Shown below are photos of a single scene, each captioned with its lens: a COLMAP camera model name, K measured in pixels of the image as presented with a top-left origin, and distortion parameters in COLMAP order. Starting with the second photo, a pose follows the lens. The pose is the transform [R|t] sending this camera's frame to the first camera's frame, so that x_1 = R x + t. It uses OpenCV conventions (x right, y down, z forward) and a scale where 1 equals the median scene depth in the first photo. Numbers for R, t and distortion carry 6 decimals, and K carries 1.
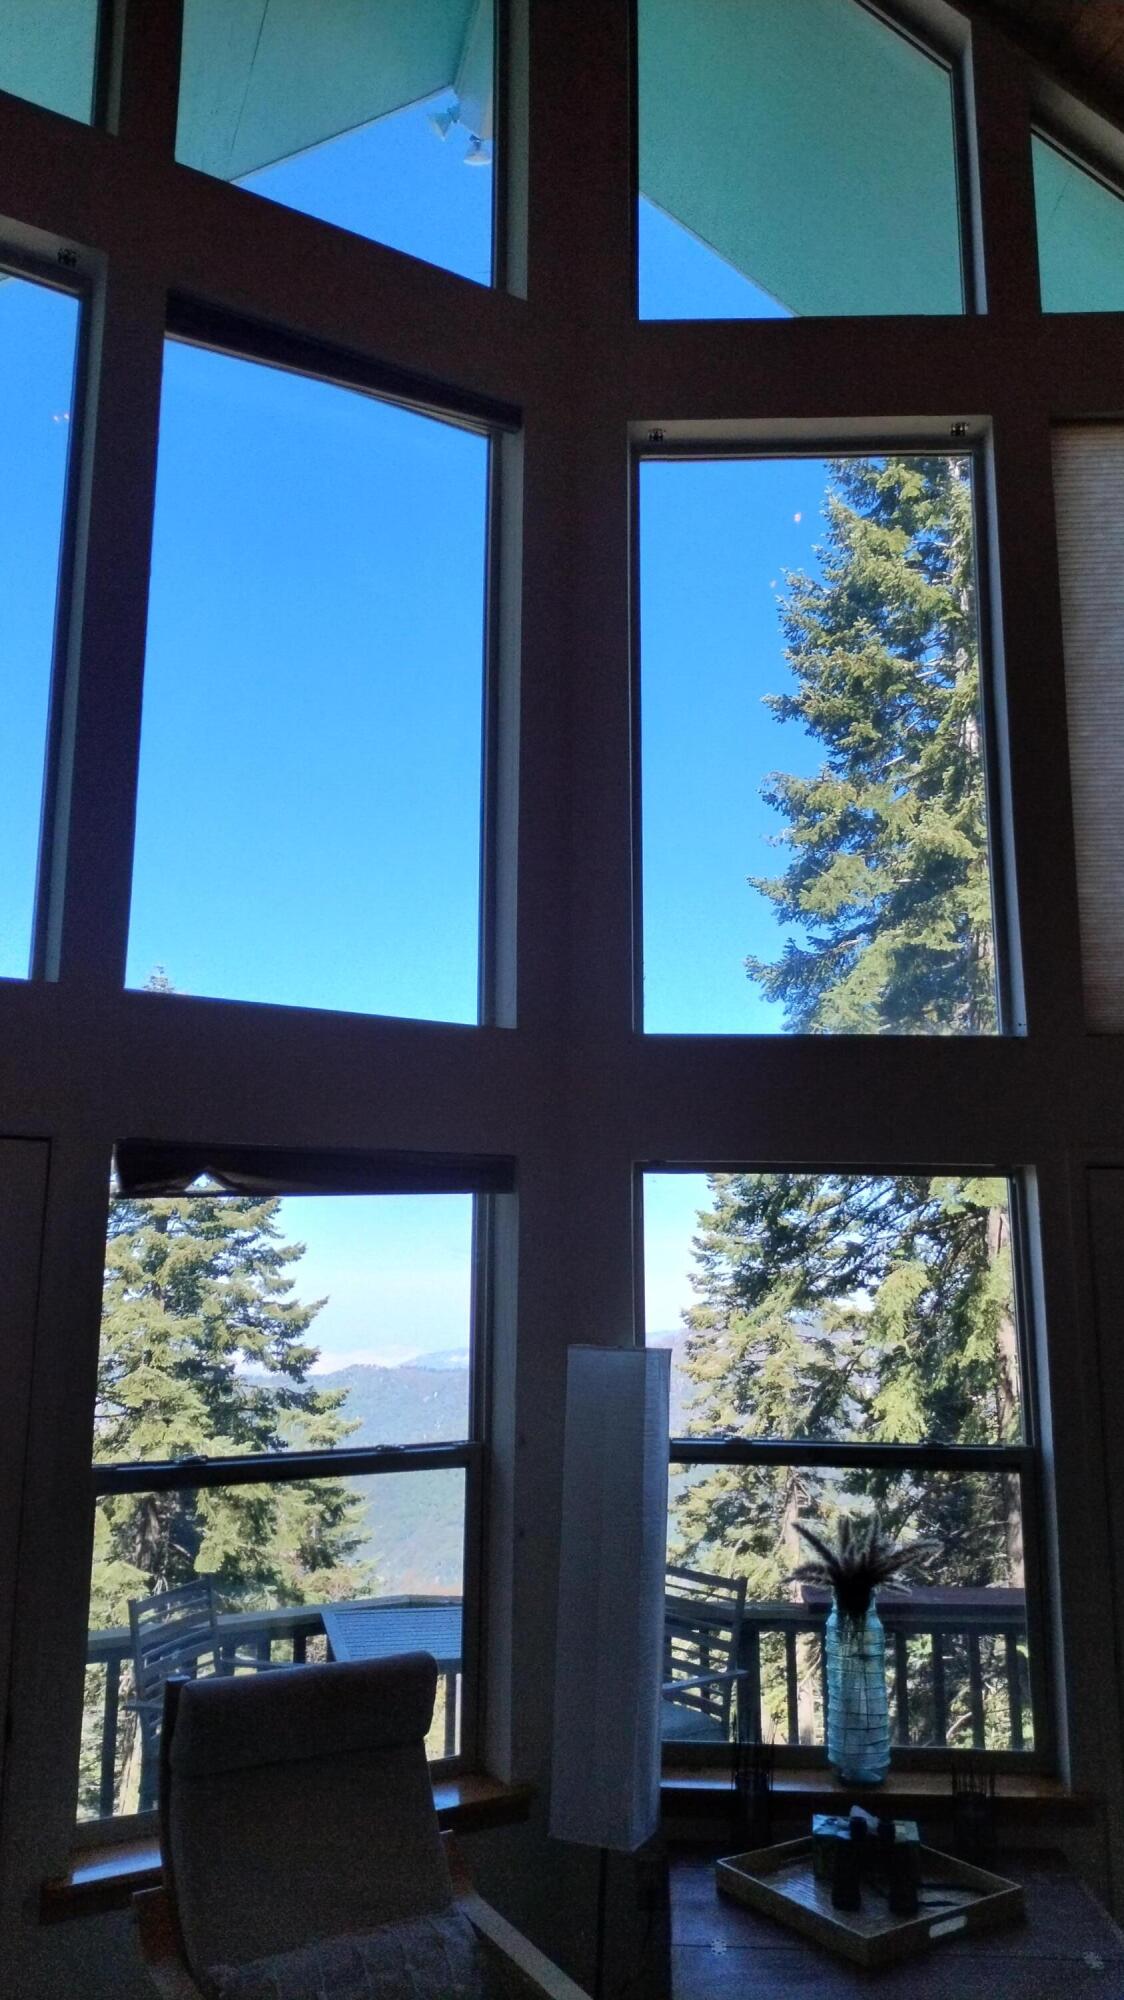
lens RADIAL K [[1501.5, 0, 562.0], [0, 1501.5, 1000.0], [0, 0, 1]] dist [0.082888, -0.132400]
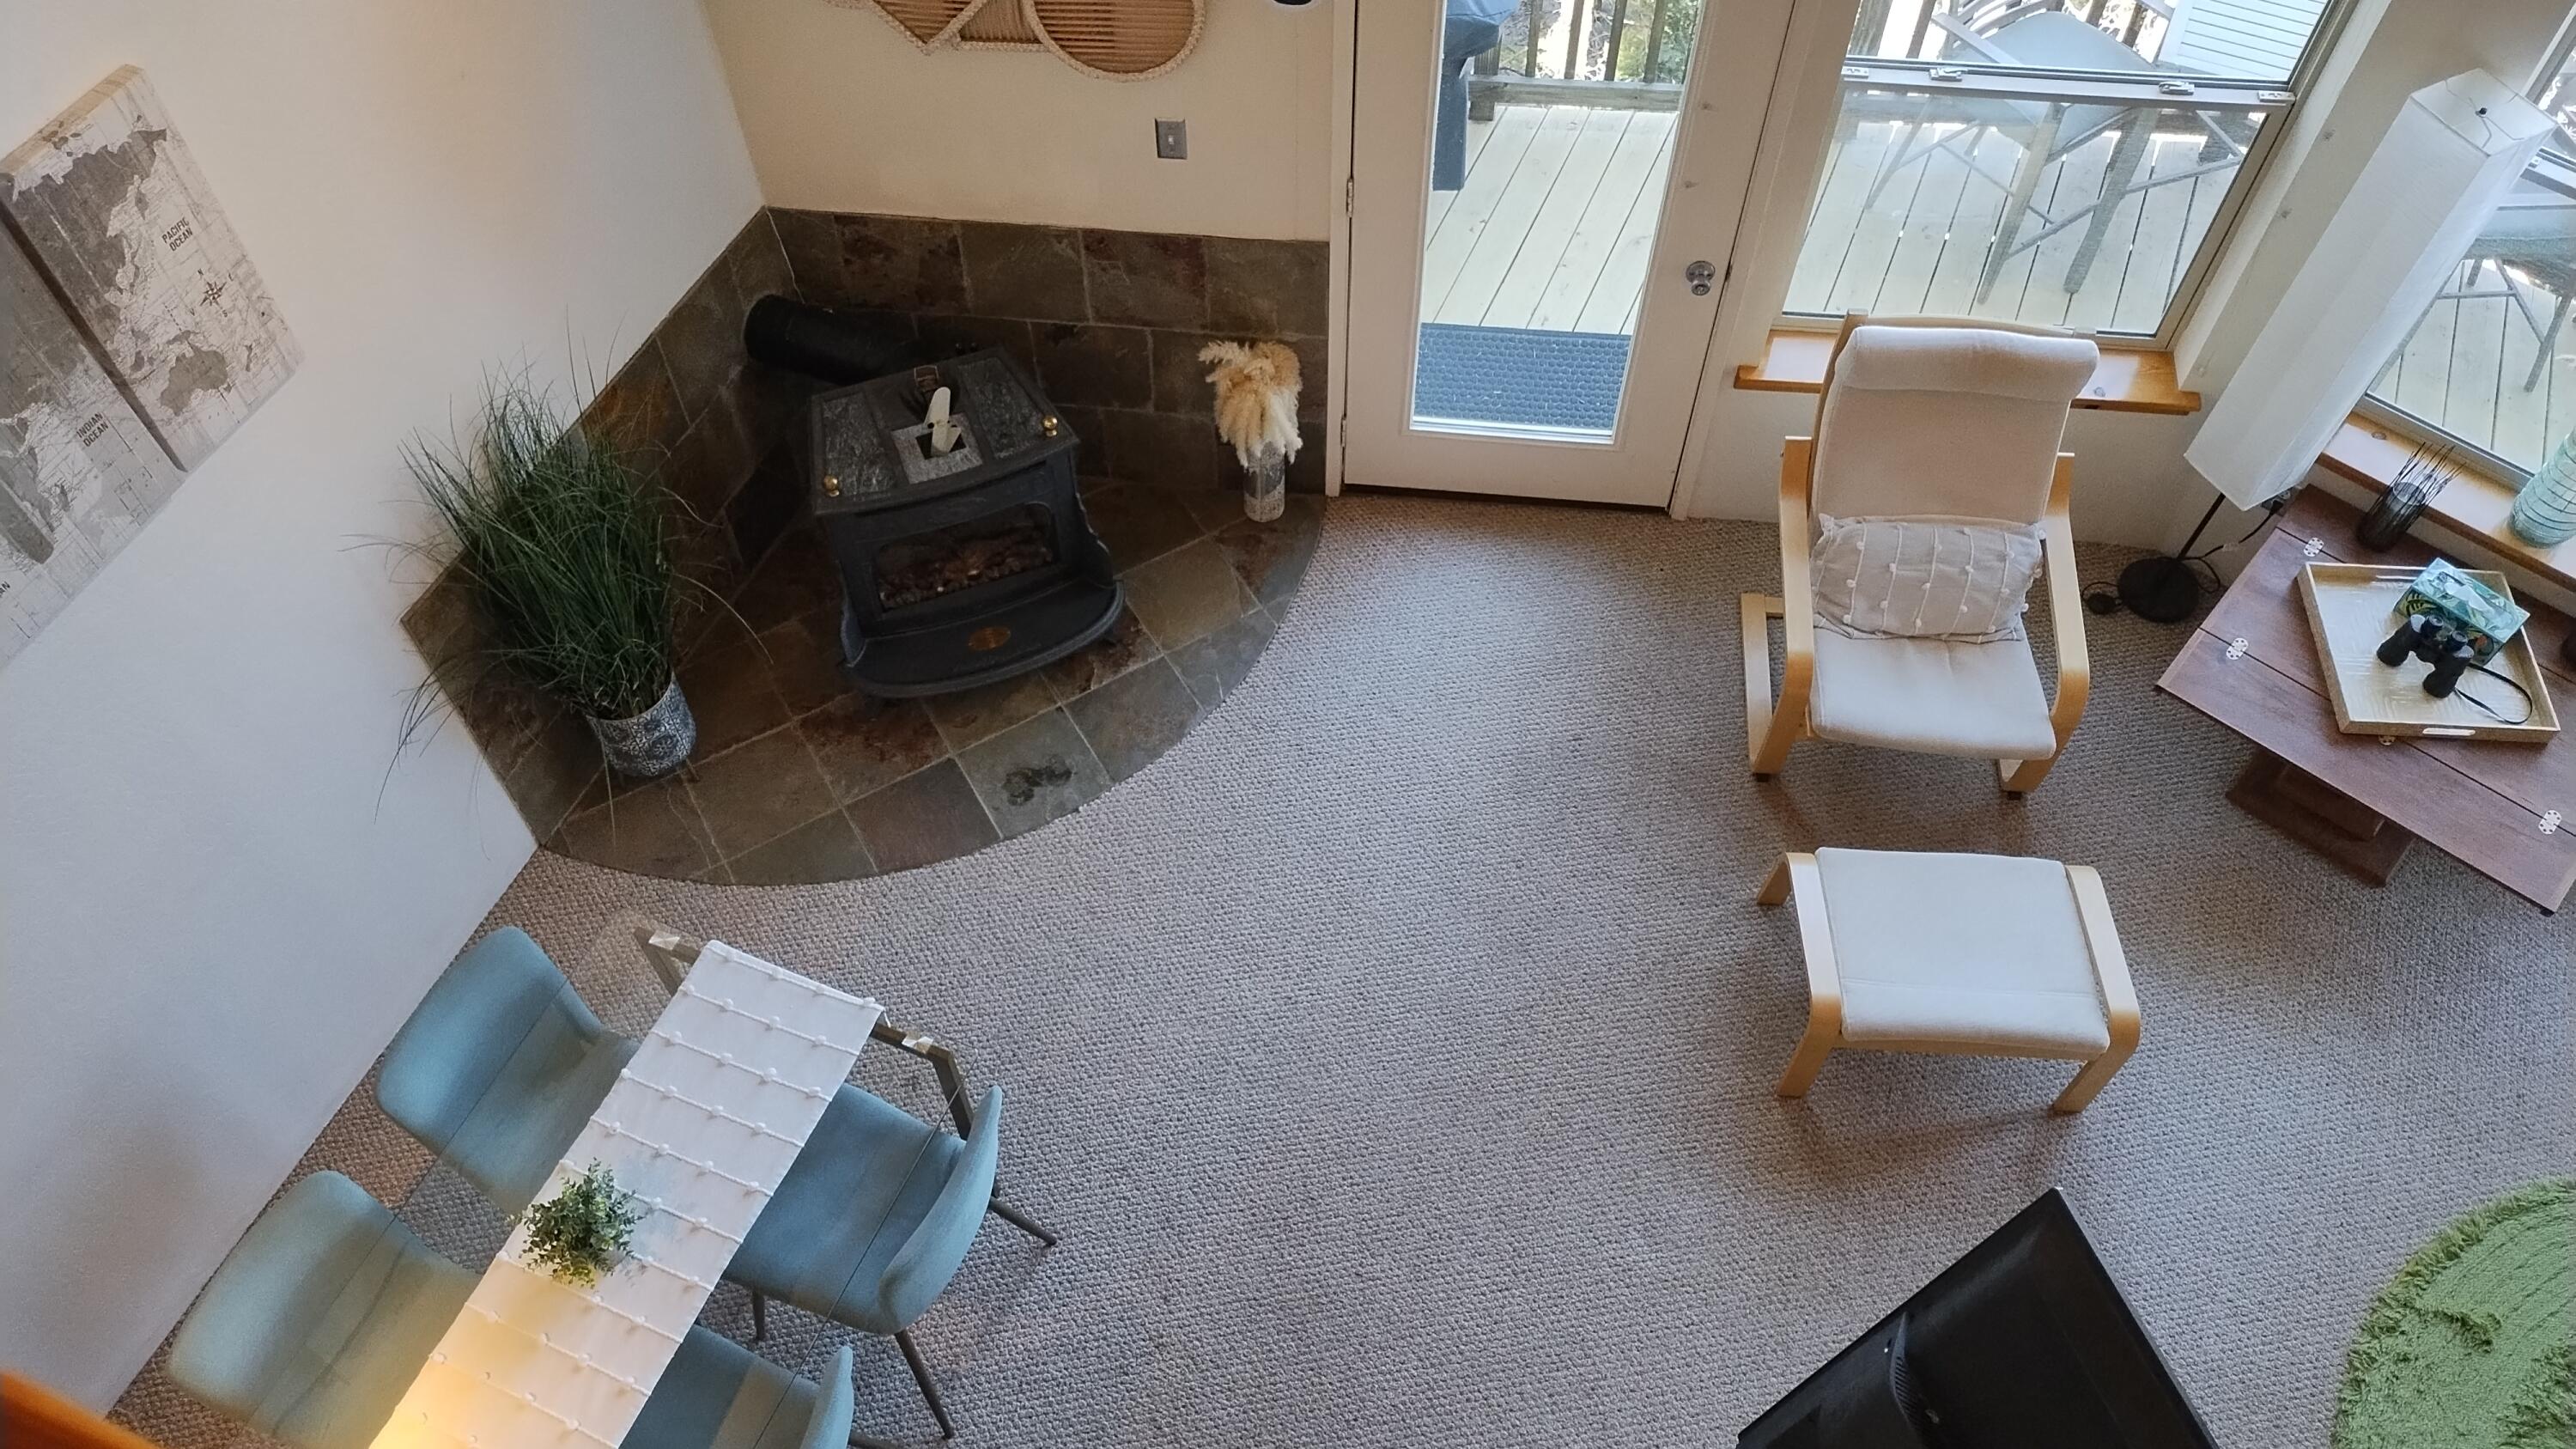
lens RADIAL K [[1908.5, 0, 1291.8], [0, 1908.5, 736.7], [0, 0, 1]] dist [0.081396, -0.100271]
pose [[0.793526, 0.499022, -0.348272, 0.061884], [0.120006, 0.432746, 0.893493, -0.619586], [0.596586, -0.750805, 0.283510, 0.065586]]
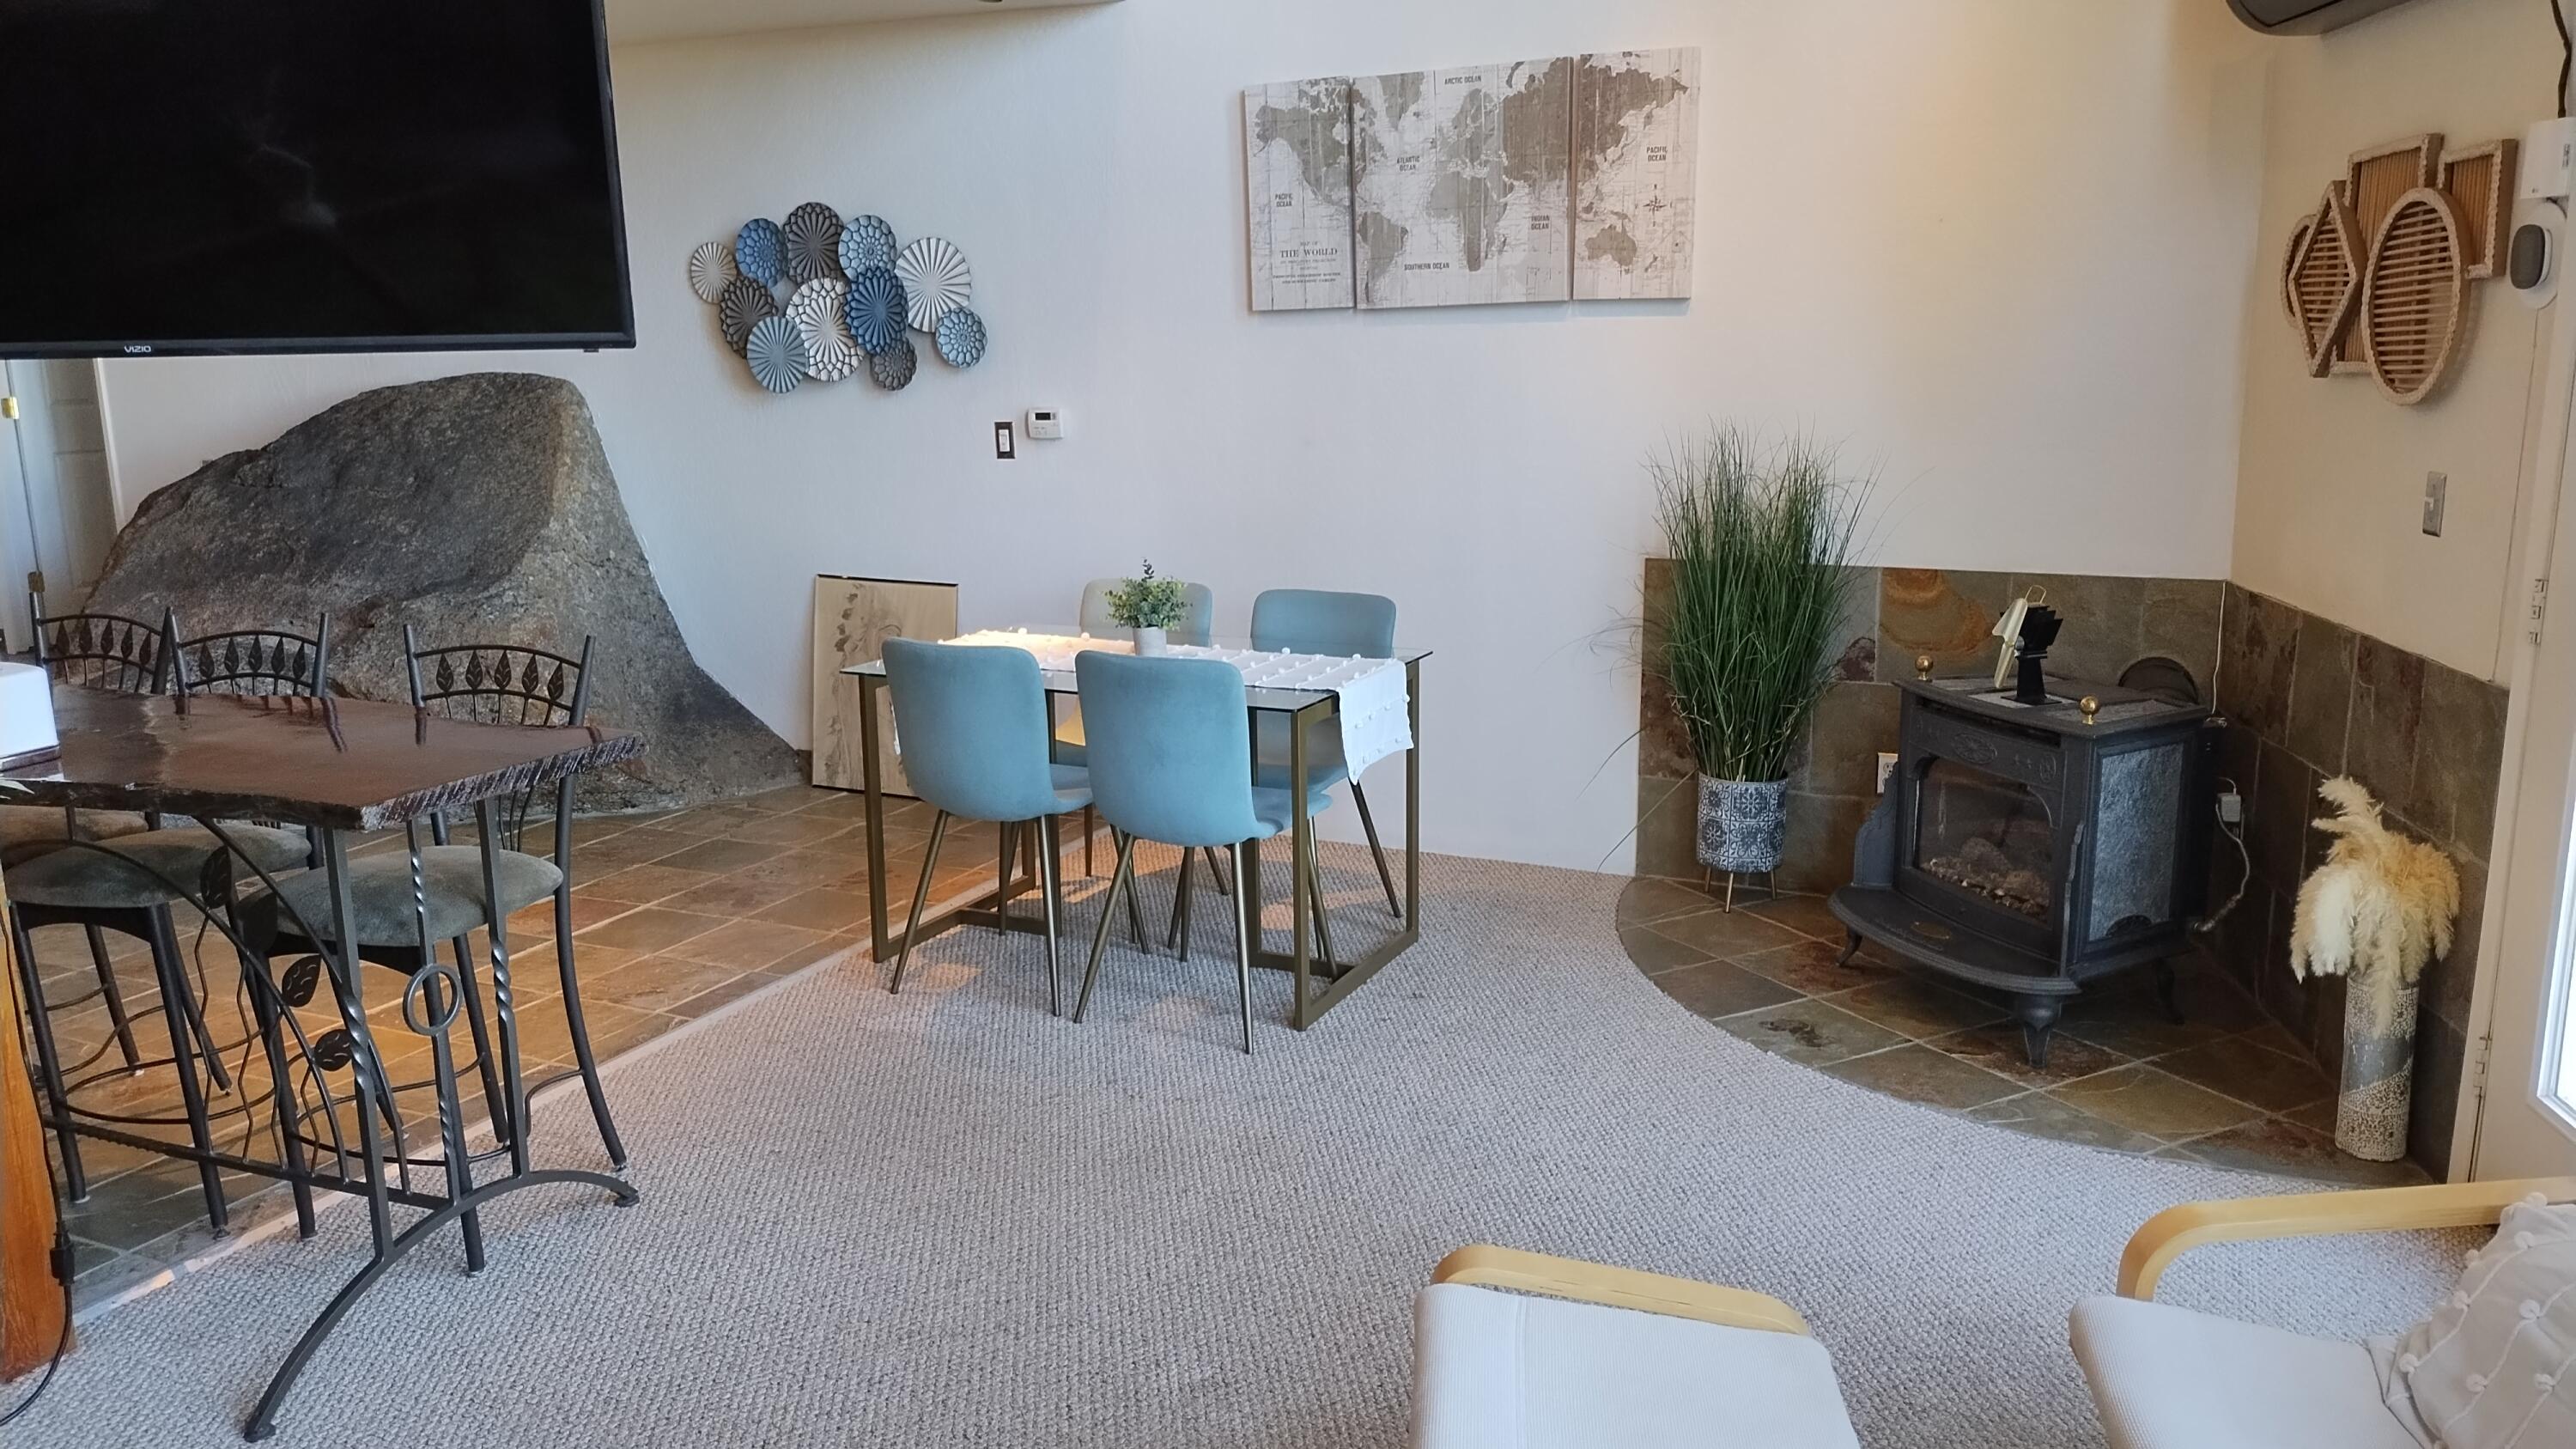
lens RADIAL K [[1867.3, 0, 1288.0], [0, 1867.3, 724.5], [0, 0, 1]] dist [0.124097, -0.246685]
pose [[-0.642459, 0.160695, -0.749282, 0.468498], [0.151194, 0.985127, 0.081636, 0.217556], [0.751257, -0.060840, -0.657200, 0.812487]]
